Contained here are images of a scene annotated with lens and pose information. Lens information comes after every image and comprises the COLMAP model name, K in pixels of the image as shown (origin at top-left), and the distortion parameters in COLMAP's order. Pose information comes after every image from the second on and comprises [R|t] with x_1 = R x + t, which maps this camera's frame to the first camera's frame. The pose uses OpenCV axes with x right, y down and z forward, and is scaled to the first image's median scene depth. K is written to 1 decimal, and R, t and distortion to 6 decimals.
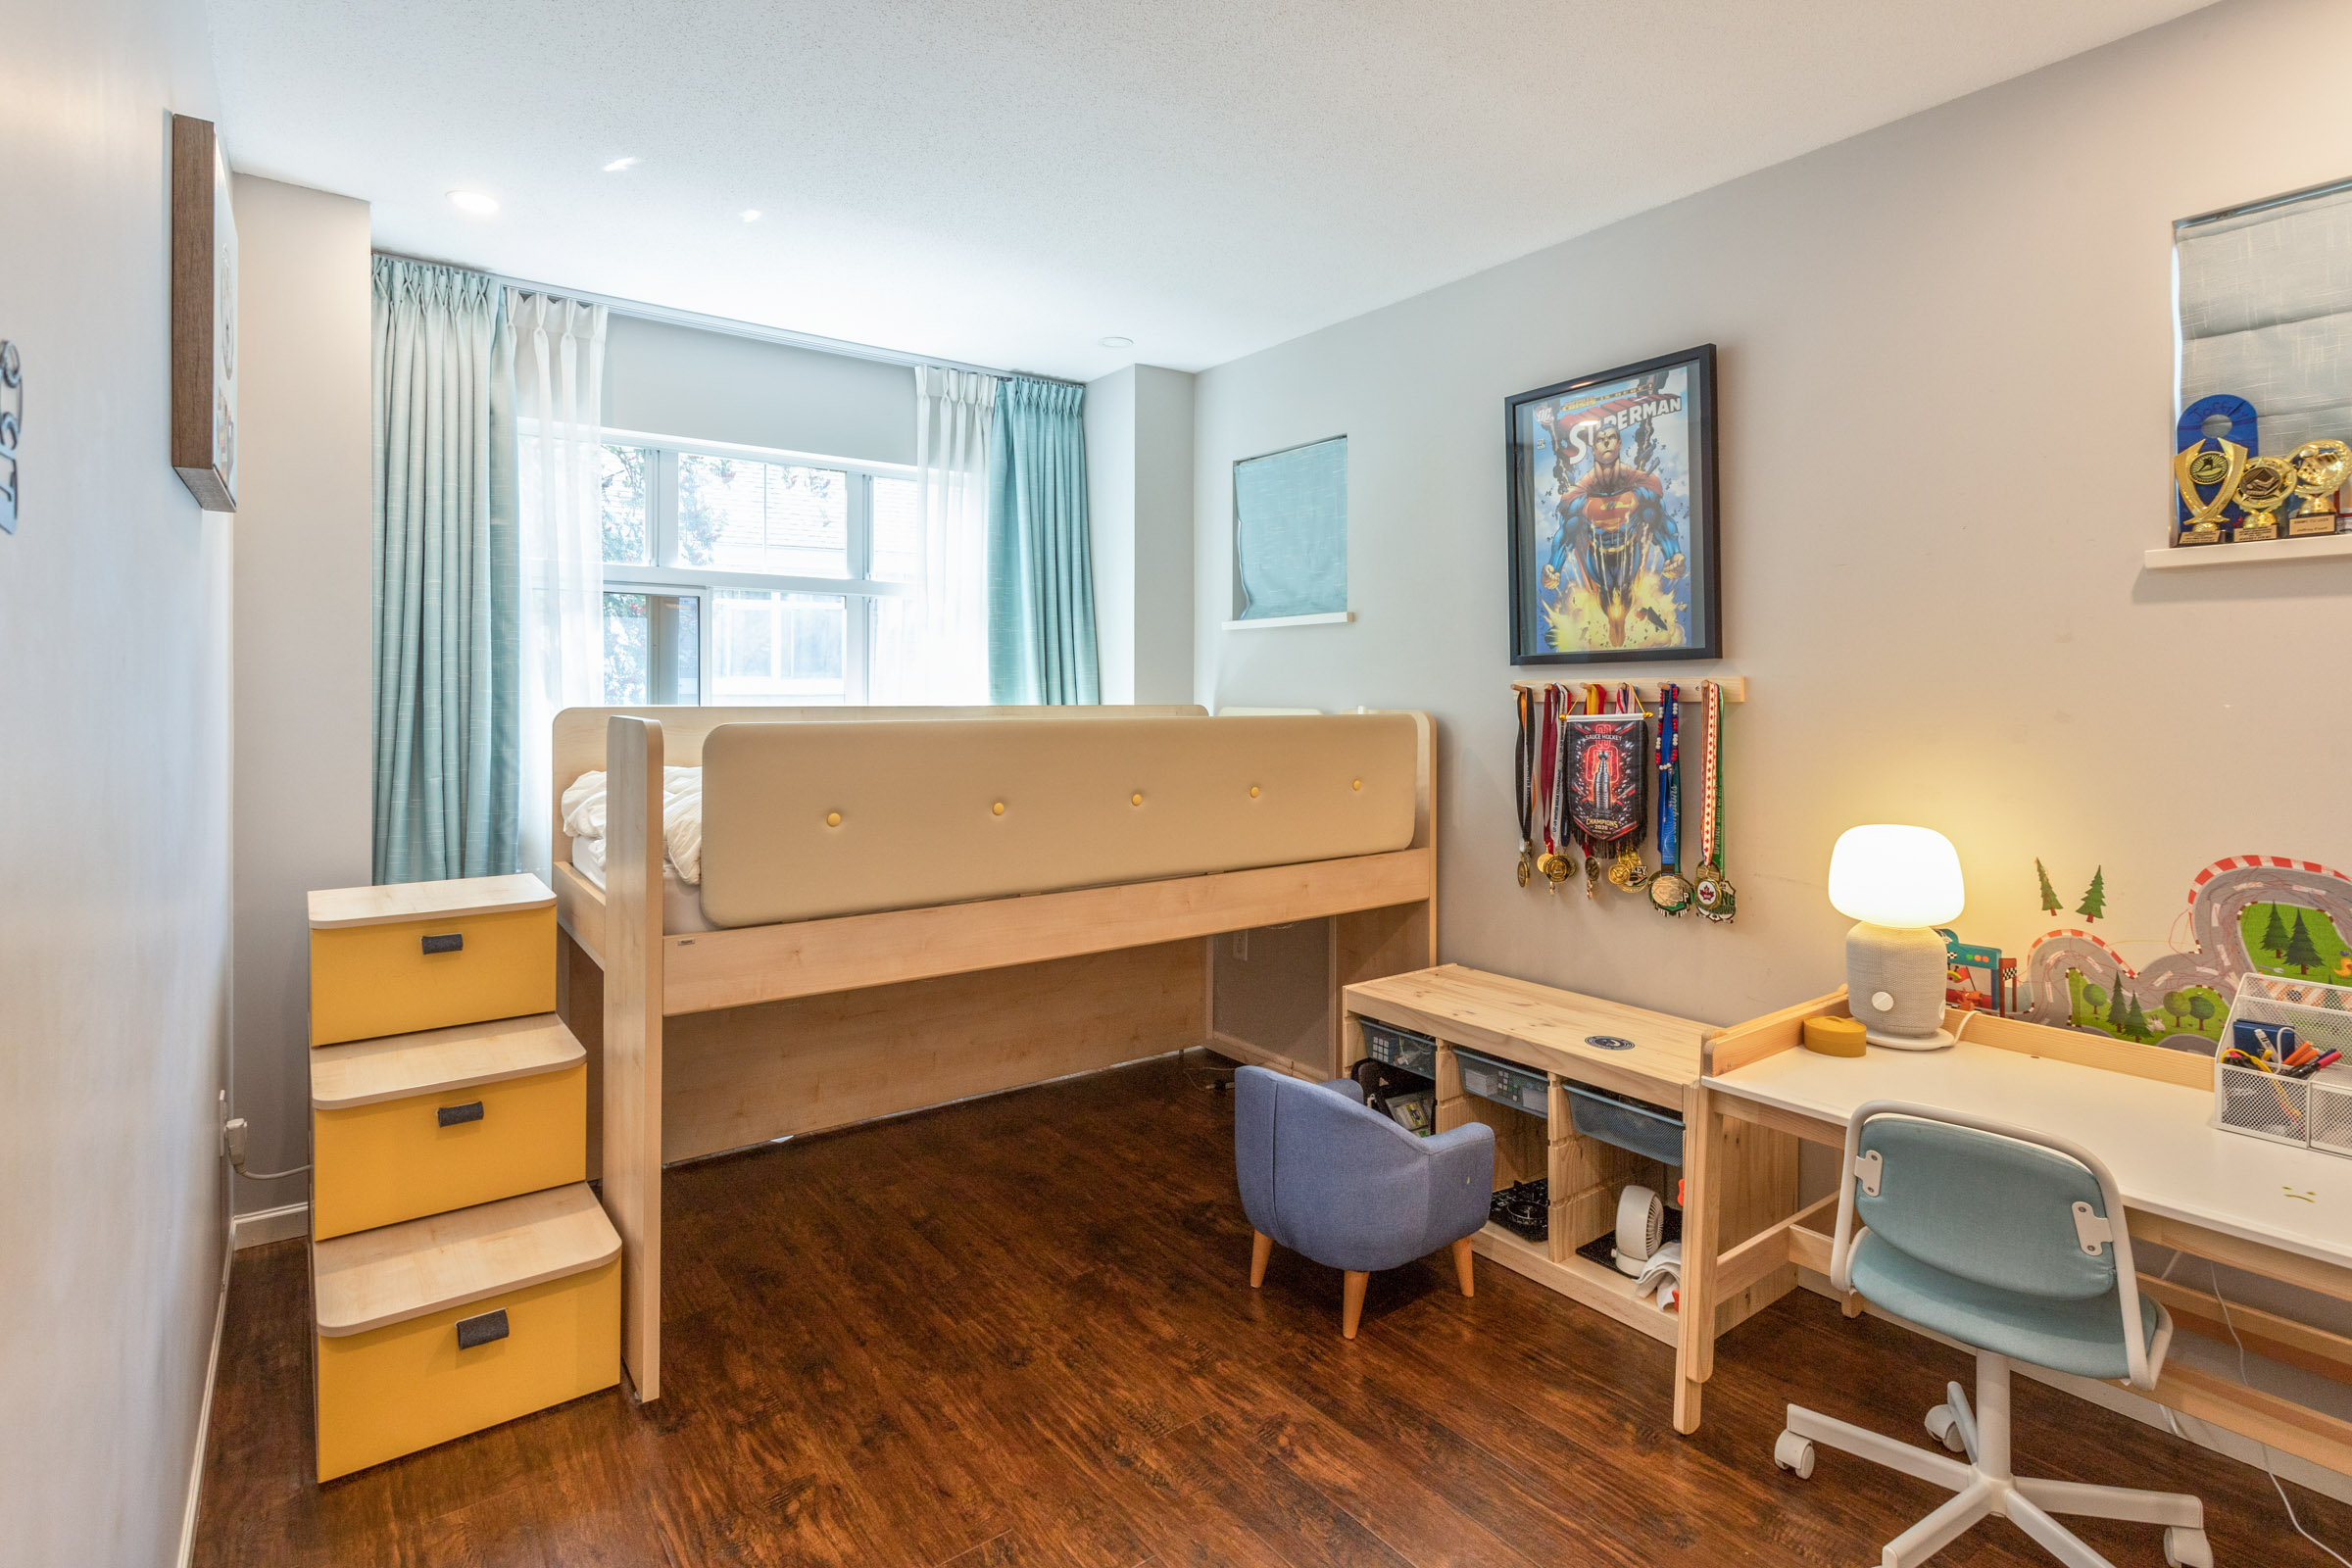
lens RADIAL K [[1128.6, 0, 1142.9], [0, 1128.6, 690.2], [0, 0, 1]] dist [0.001580, 0.000020]
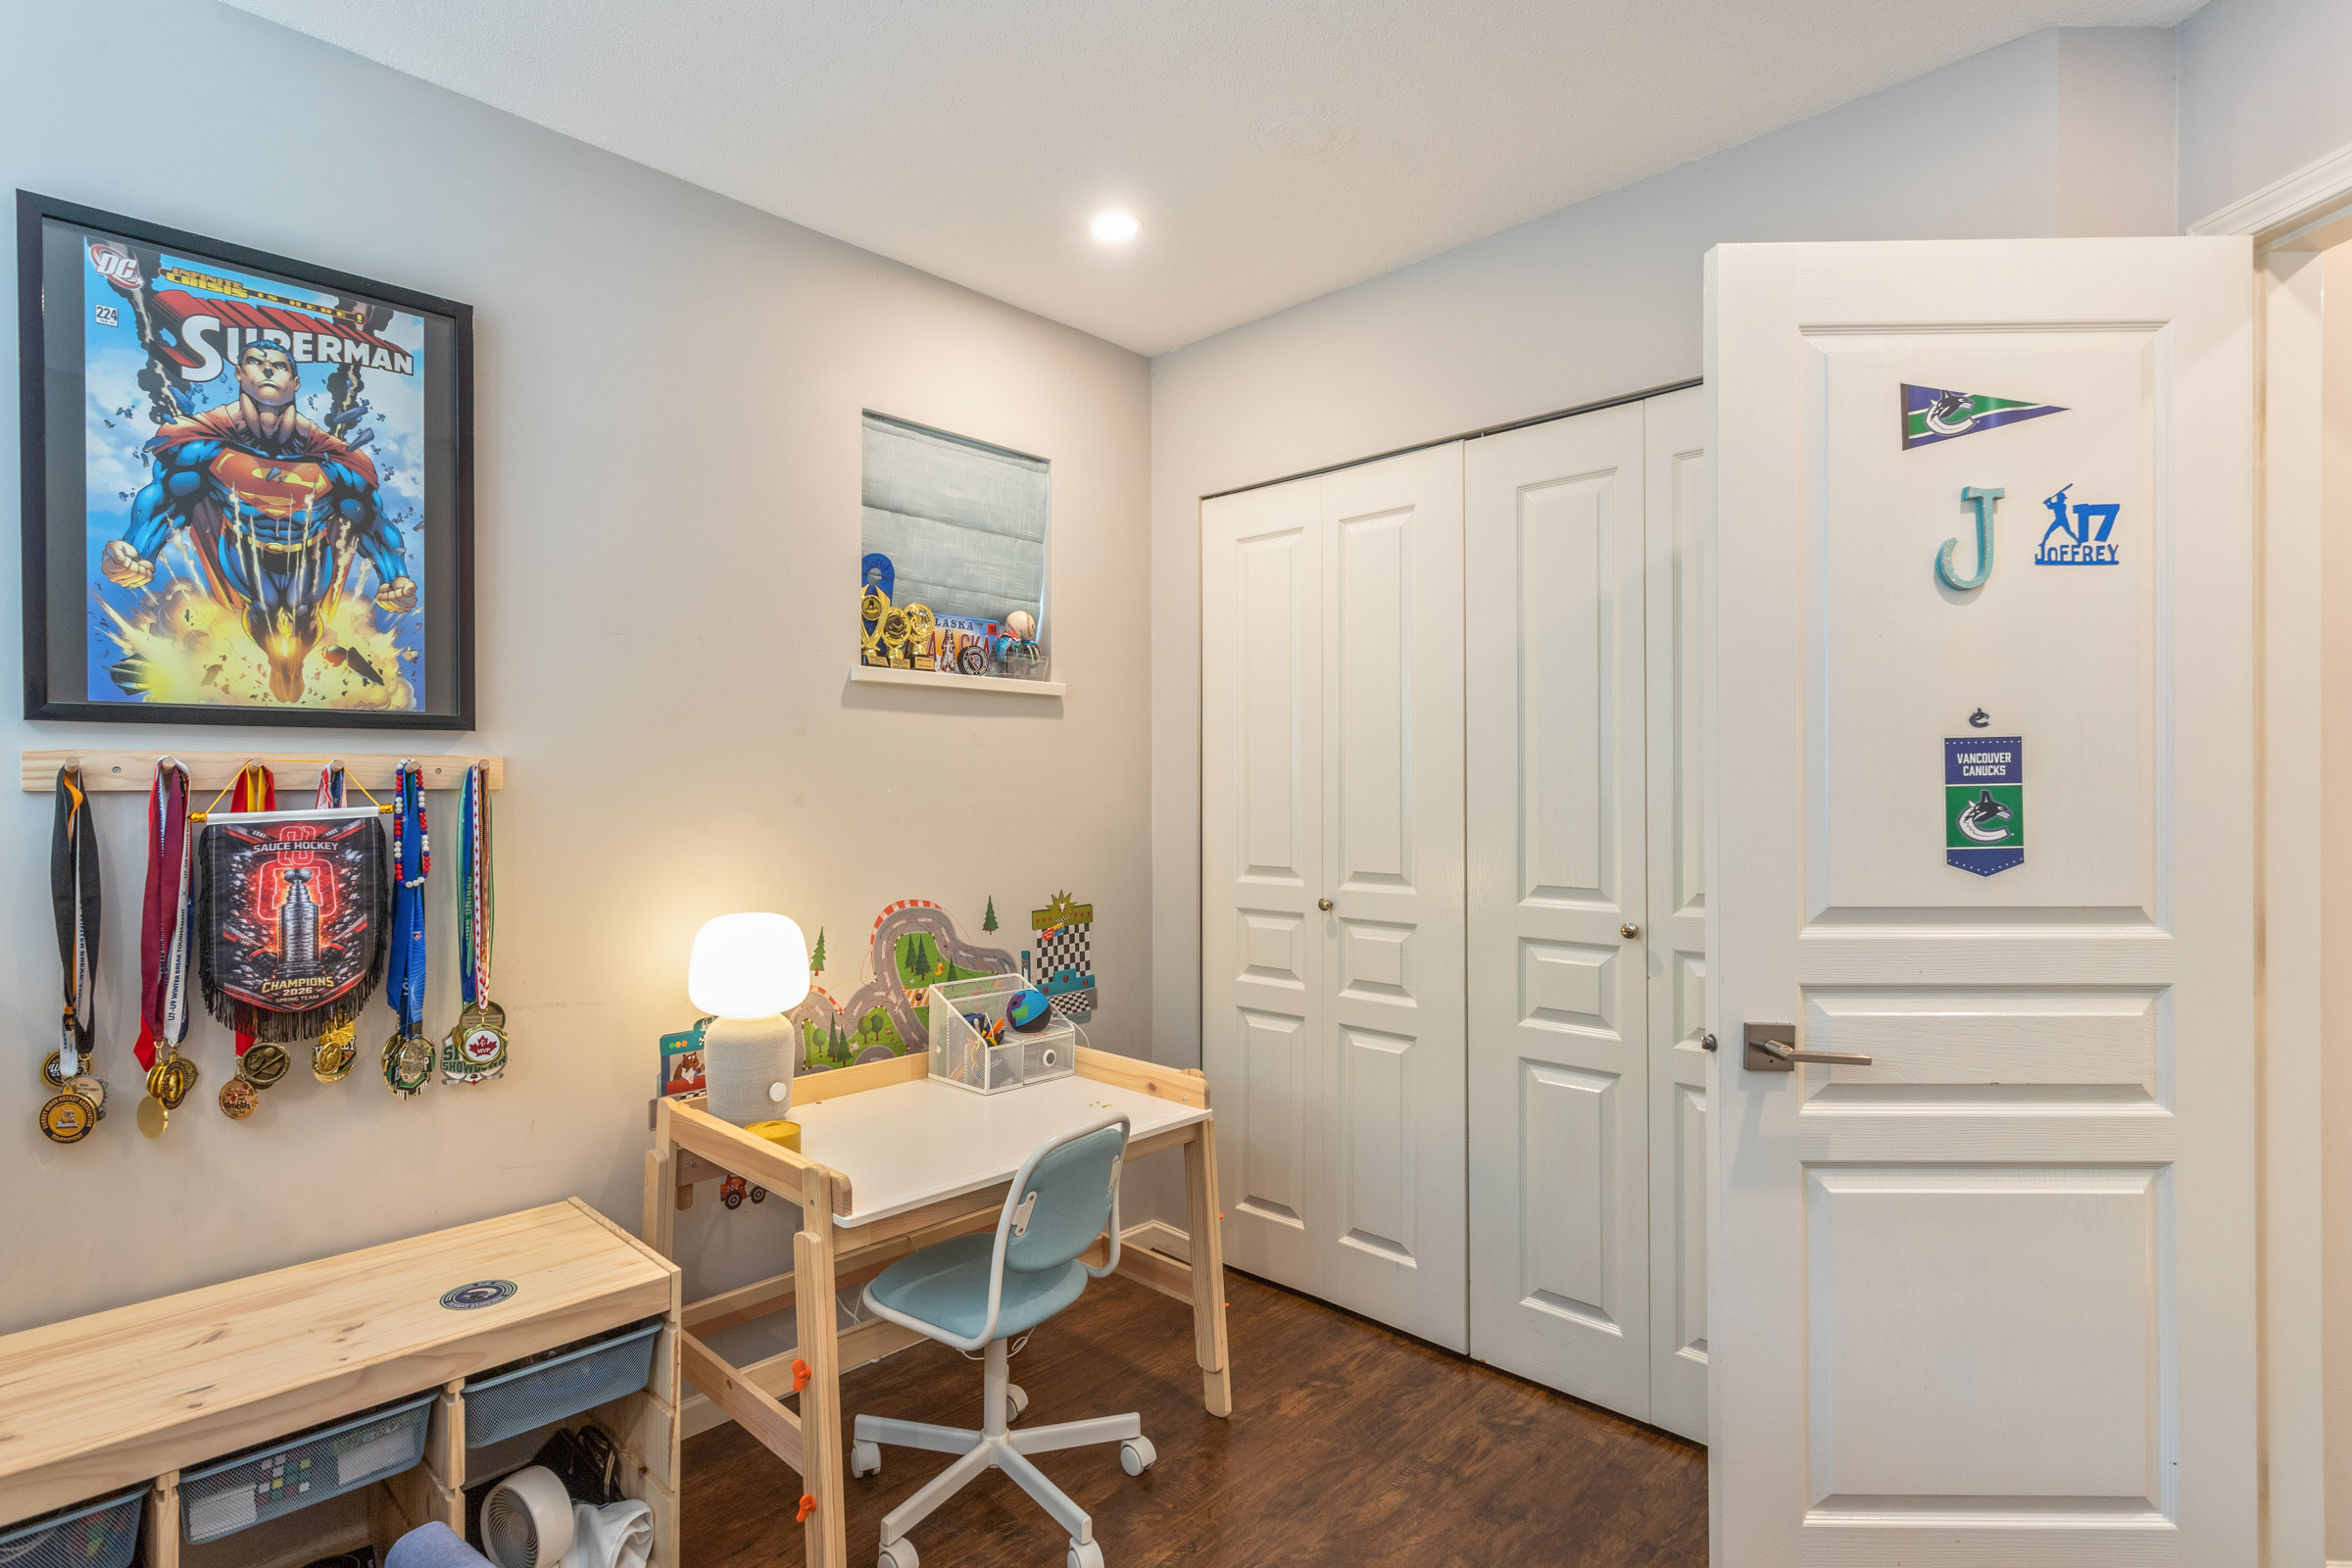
lens RADIAL K [[1128.6, 0, 1166.5], [0, 1128.6, 785.9], [0, 0, 1]] dist [0.001580, 0.000020]
pose [[-0.151250, 0.000356, 0.988495, -0.284837], [-0.006962, 0.999975, -0.001425, 0.005657], [-0.988471, -0.007097, -0.151244, 0.626658]]
